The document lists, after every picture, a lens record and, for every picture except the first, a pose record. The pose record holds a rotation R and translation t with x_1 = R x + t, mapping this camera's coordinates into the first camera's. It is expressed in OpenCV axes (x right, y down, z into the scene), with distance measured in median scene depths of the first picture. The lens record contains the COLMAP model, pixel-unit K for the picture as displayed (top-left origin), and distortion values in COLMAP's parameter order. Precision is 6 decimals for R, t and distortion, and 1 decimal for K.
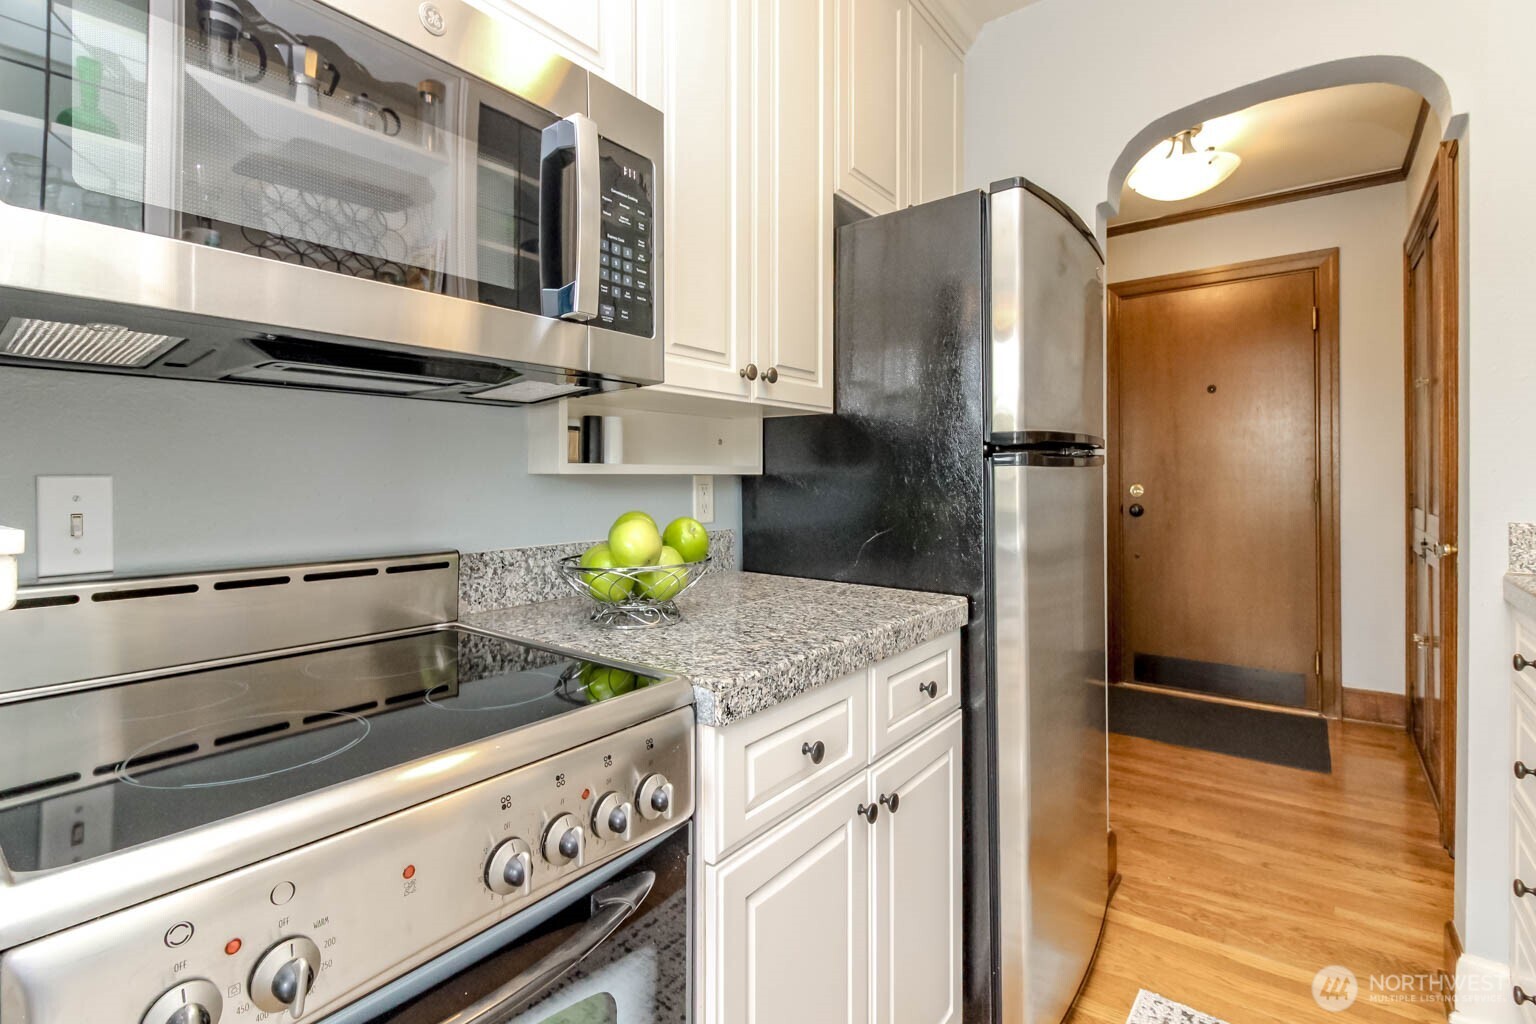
lens RADIAL K [[705.7, 0, 742.7], [0, 705.7, 483.7], [0, 0, 1]] dist [0.011683, -0.009555]
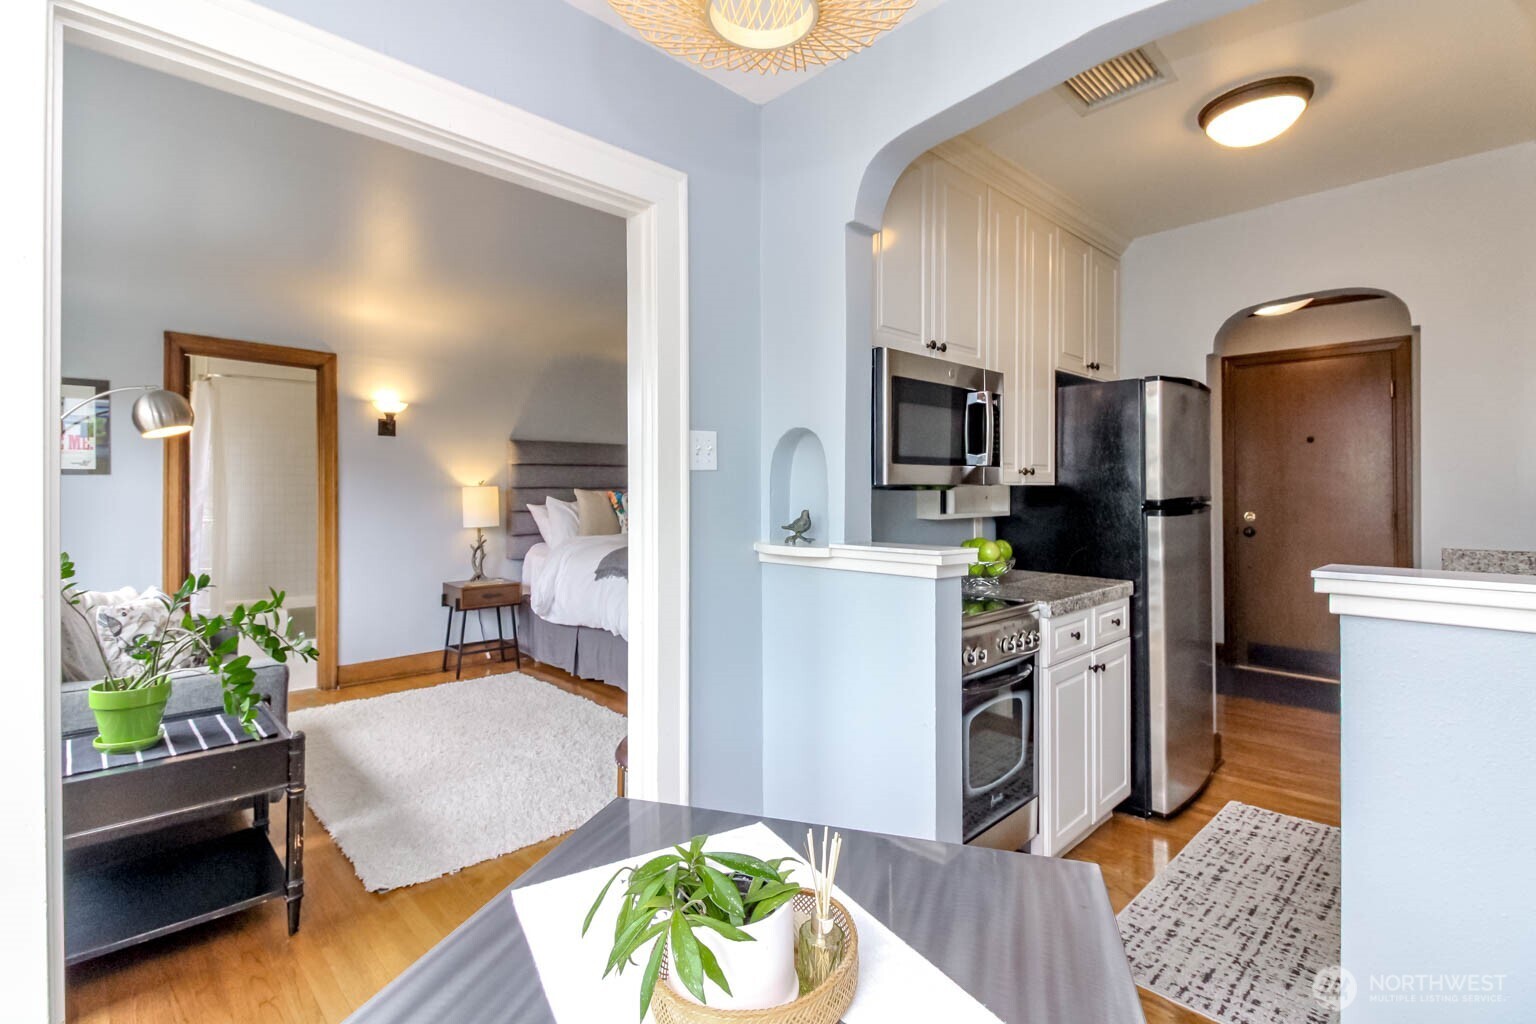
lens RADIAL K [[705.7, 0, 746.8], [0, 705.7, 484.1], [0, 0, 1]] dist [0.011683, -0.009555]
pose [[0.990588, 0.003248, -0.136837, -0.221709], [-0.004690, 0.999937, -0.010215, -0.040578], [0.136795, 0.010760, 0.990541, -0.513149]]
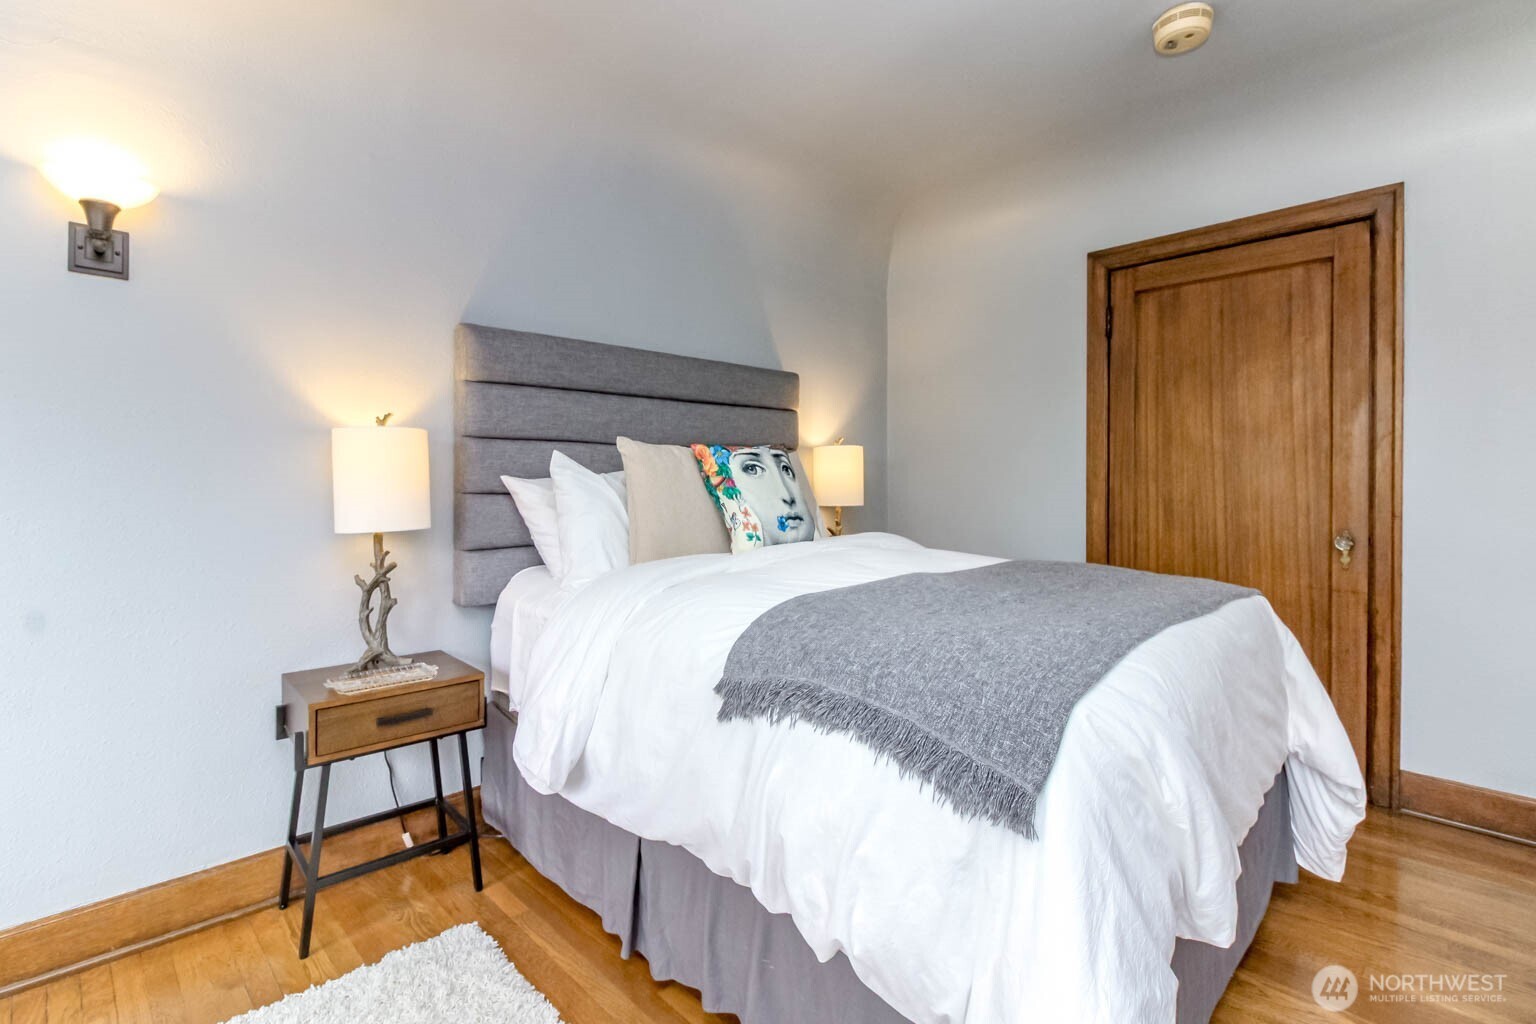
lens RADIAL K [[705.7, 0, 750.0], [0, 705.7, 486.2], [0, 0, 1]] dist [0.011683, -0.009555]
pose [[0.992235, 0.007879, -0.124125, -0.640649], [-0.007528, 0.999966, 0.003299, -0.000525], [0.124147, -0.002339, 0.992261, 0.420679]]
